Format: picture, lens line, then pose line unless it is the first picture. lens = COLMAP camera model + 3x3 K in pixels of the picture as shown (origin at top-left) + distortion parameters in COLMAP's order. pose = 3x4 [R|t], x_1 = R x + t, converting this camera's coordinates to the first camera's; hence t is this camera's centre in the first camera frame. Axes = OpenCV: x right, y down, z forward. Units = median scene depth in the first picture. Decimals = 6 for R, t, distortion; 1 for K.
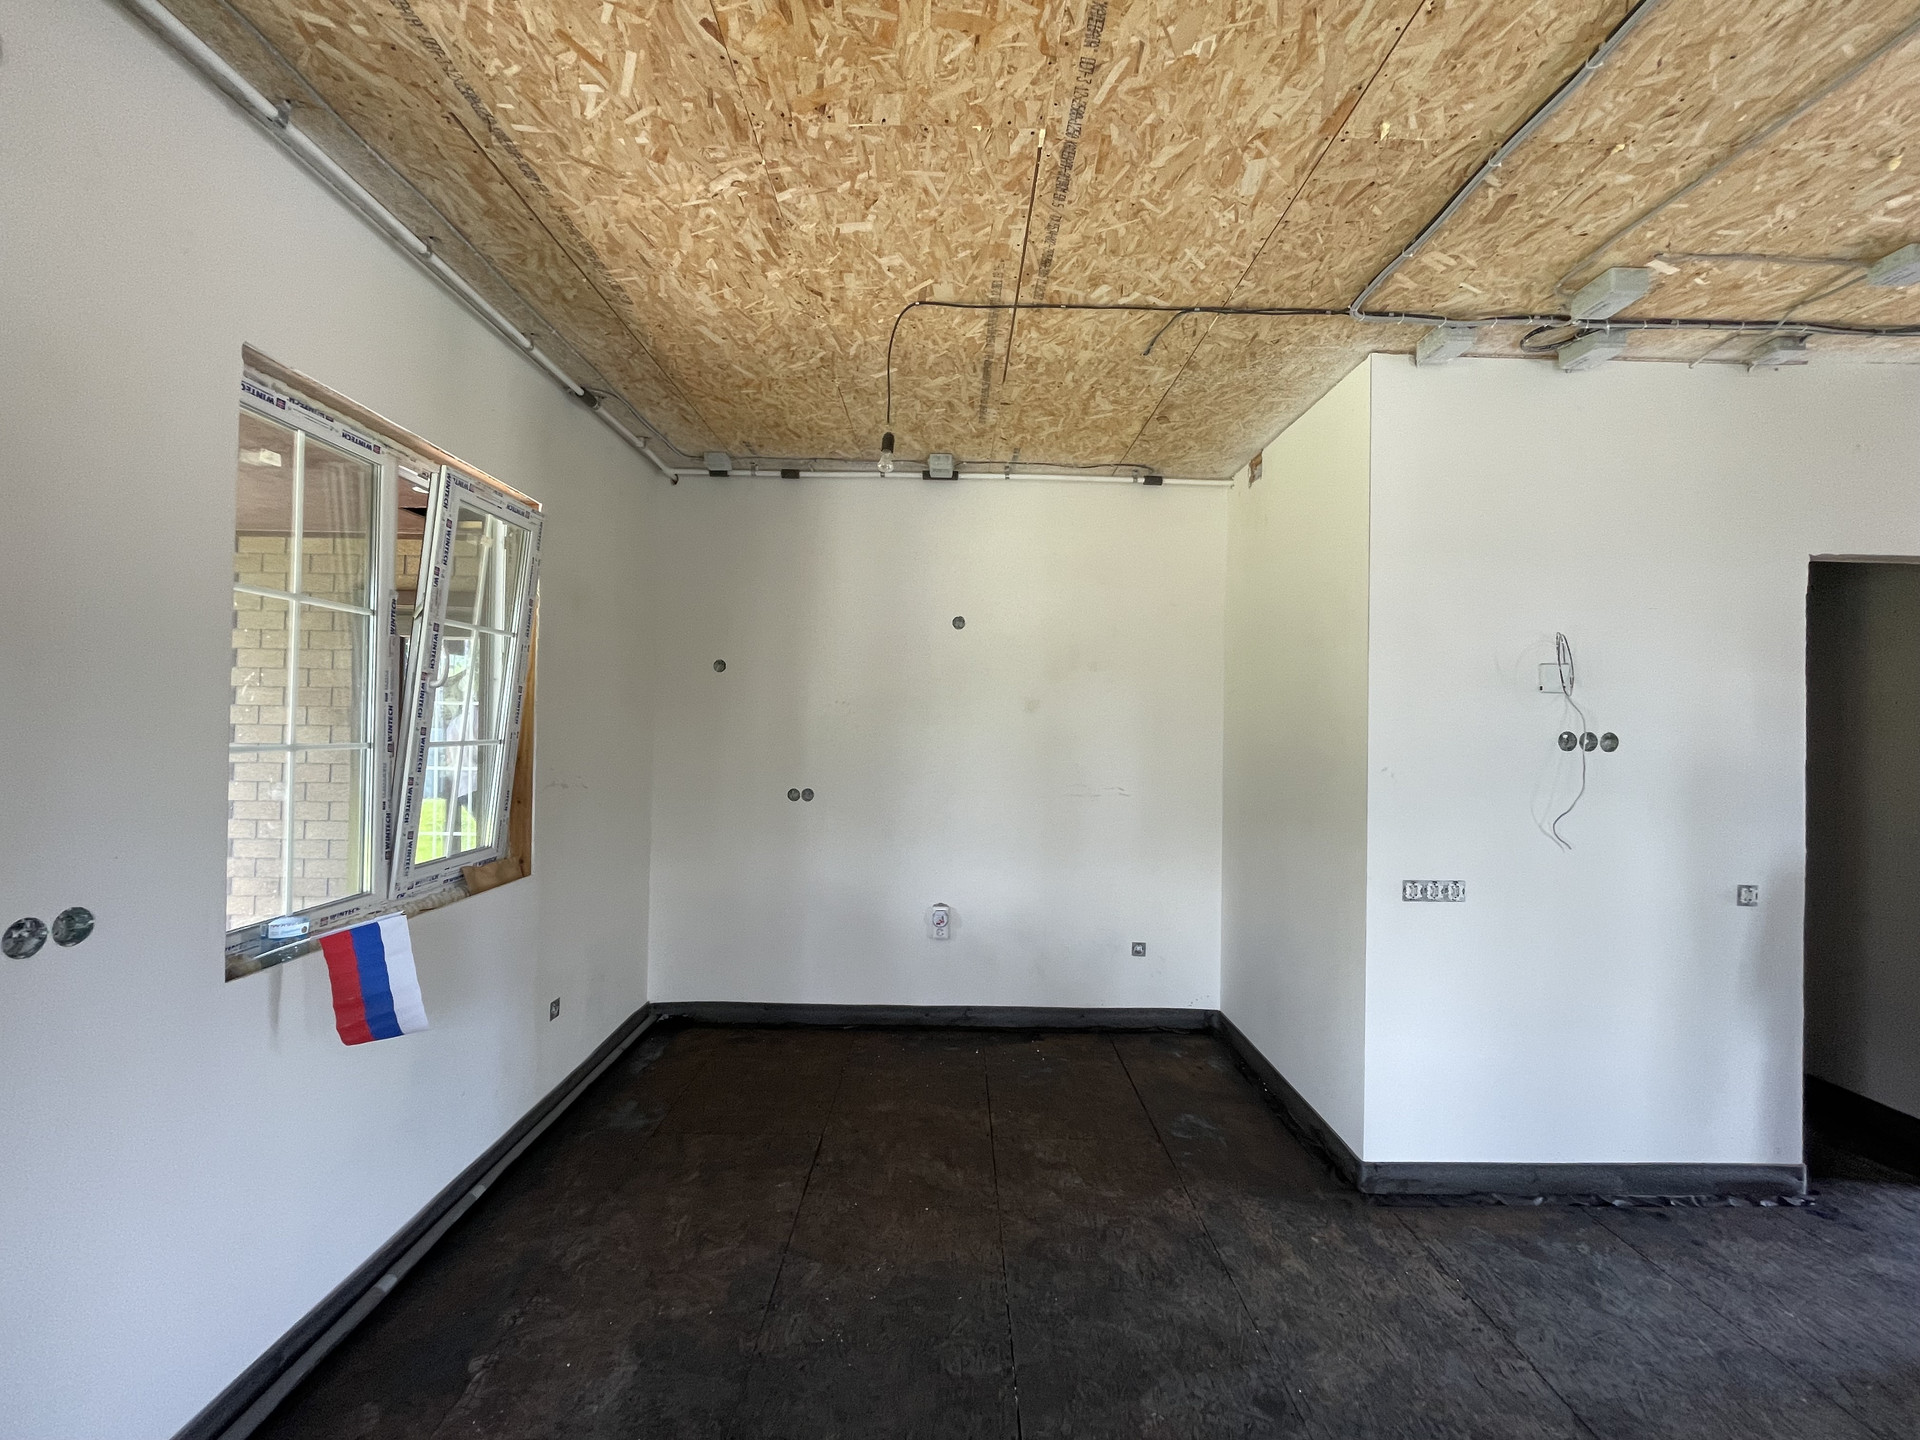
lens RADIAL K [[778.3, 0, 961.9], [0, 778.3, 715.8], [0, 0, 1]] dist [-0.003445, 0.000425]
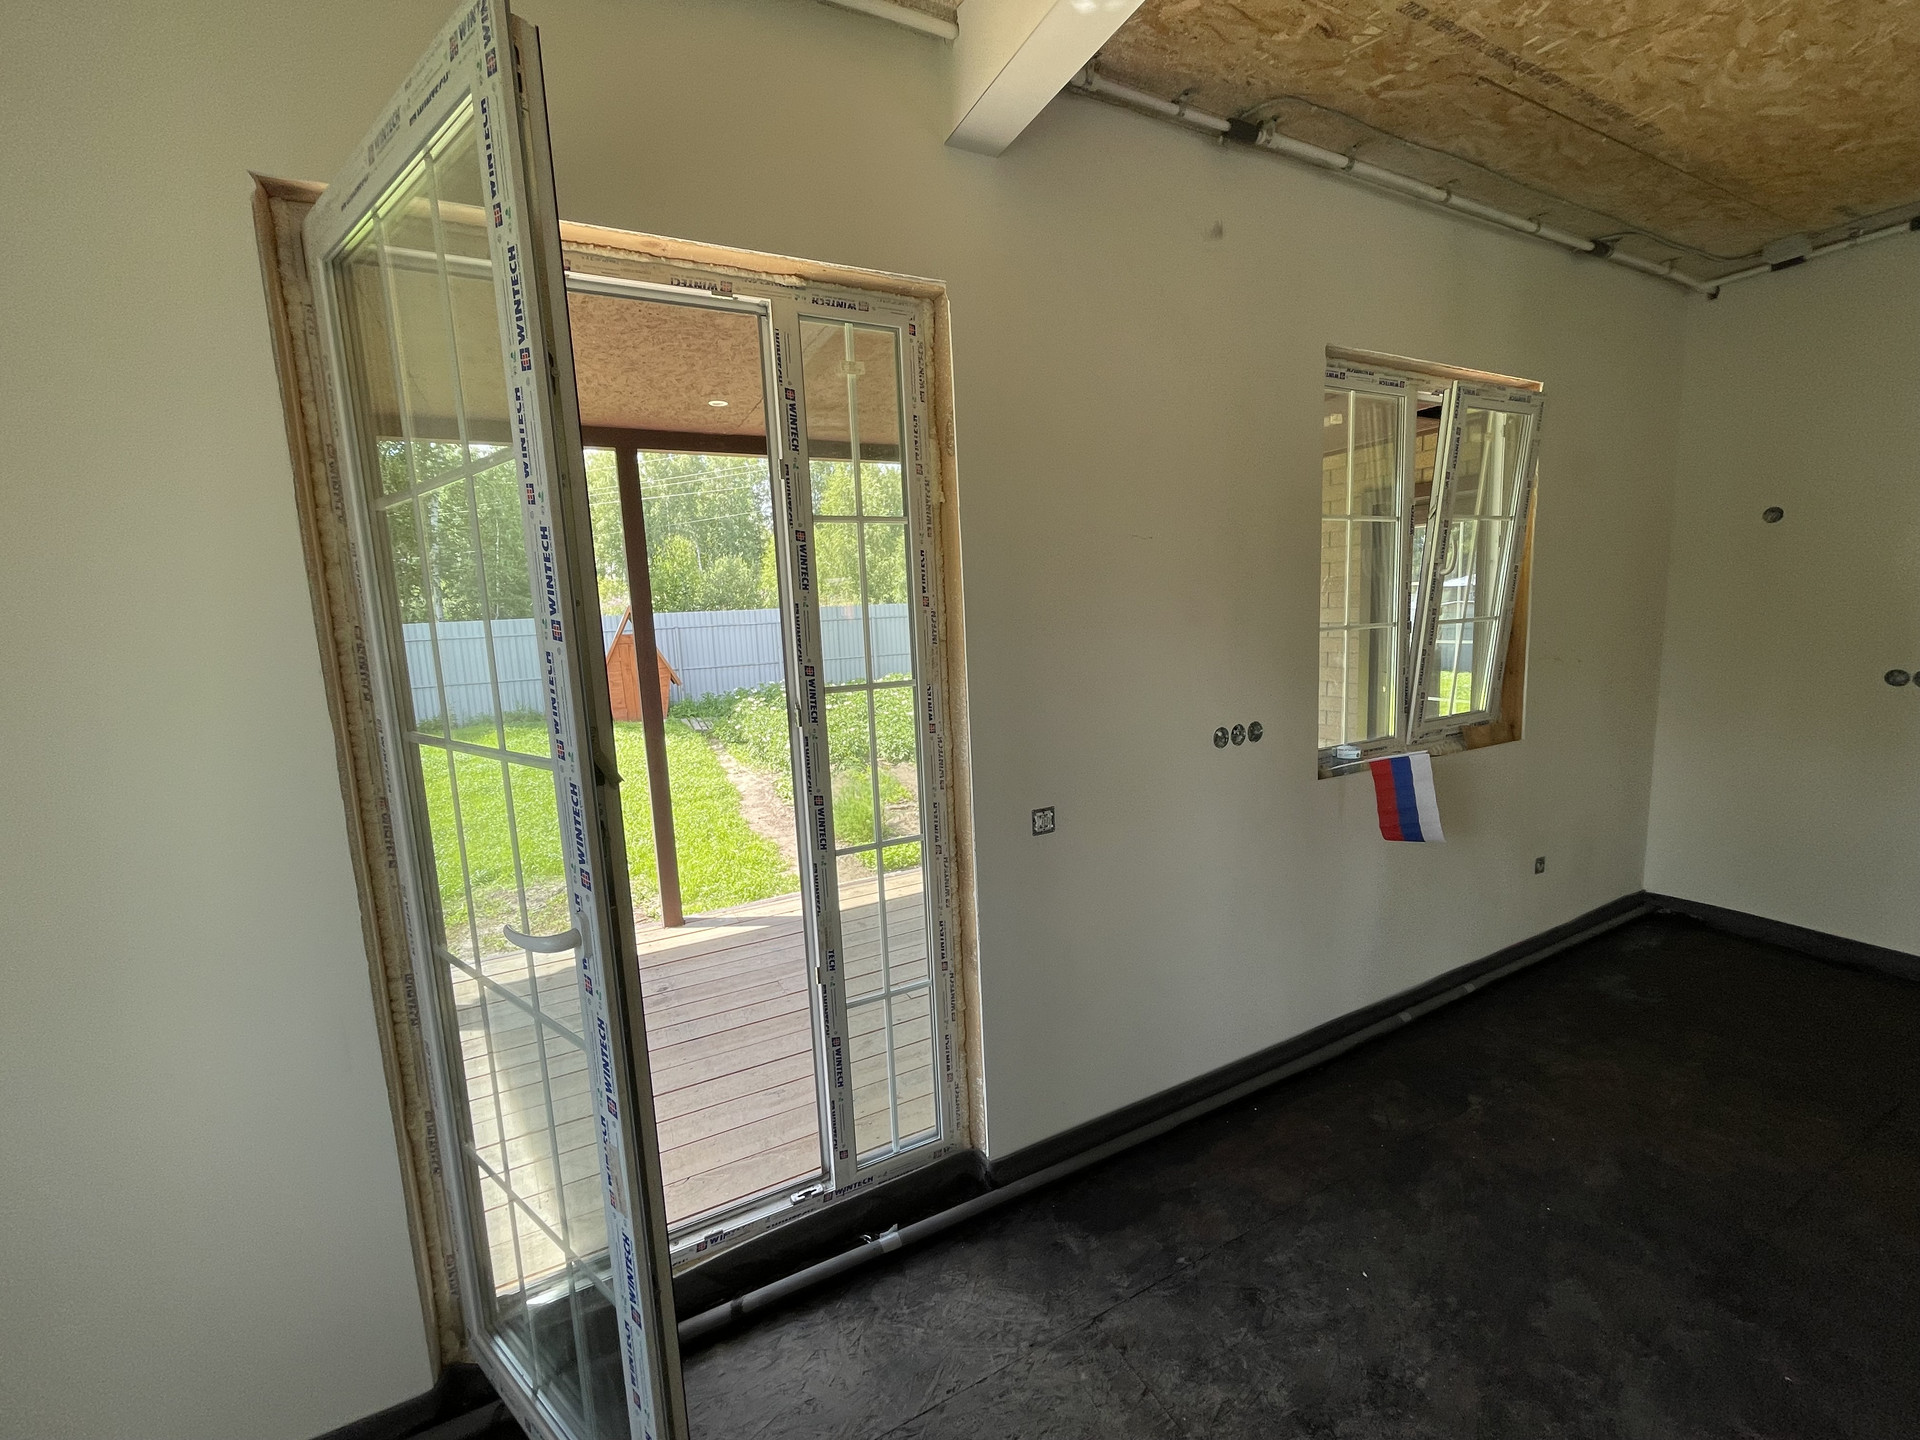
lens RADIAL K [[778.3, 0, 961.9], [0, 778.3, 715.8], [0, 0, 1]] dist [-0.003445, 0.000425]
pose [[0.448381, 0.084862, -0.889805, 0.051873], [0.060719, 0.990292, 0.125042, -0.010928], [0.891778, -0.110095, 0.438875, -0.146767]]
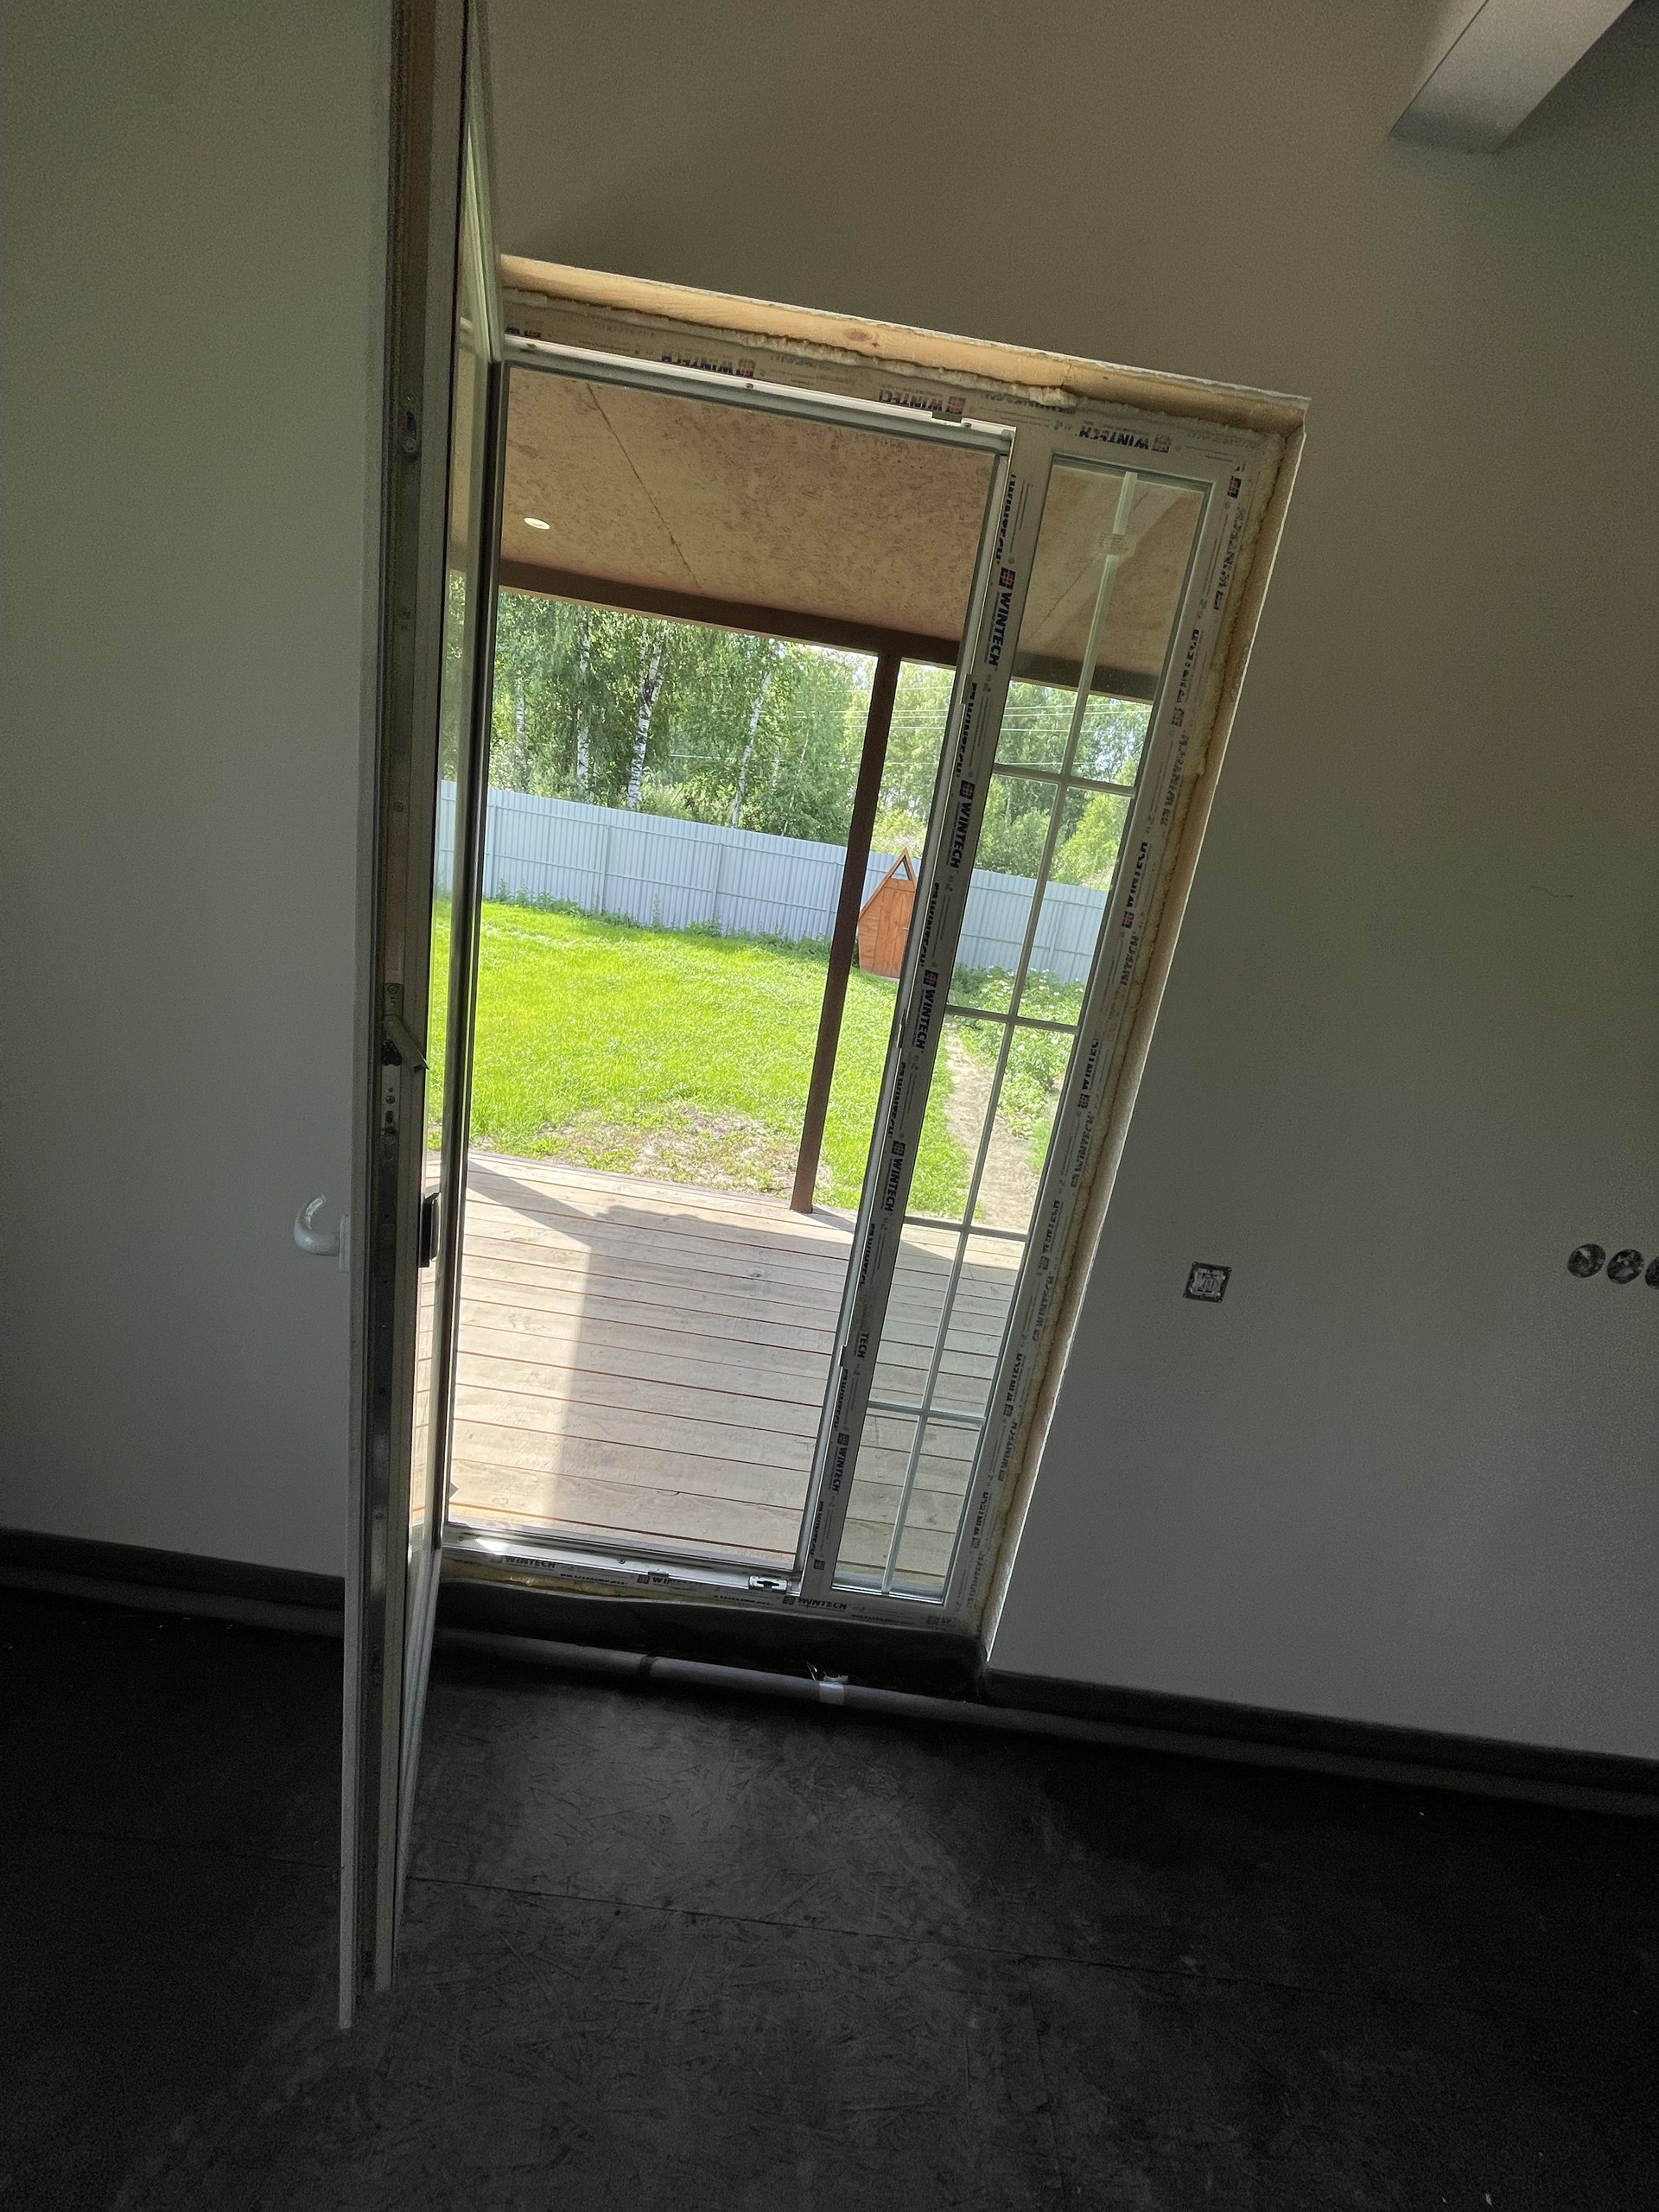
lens RADIAL K [[896.7, 0, 836.1], [0, 896.7, 1108.6], [0, 0, 1]] dist [-0.003445, 0.000425]
pose [[-0.021596, 0.253150, -0.967186, -0.019595], [-0.150124, 0.955622, 0.253476, -0.025581], [0.988431, 0.150672, 0.017366, -0.046441]]
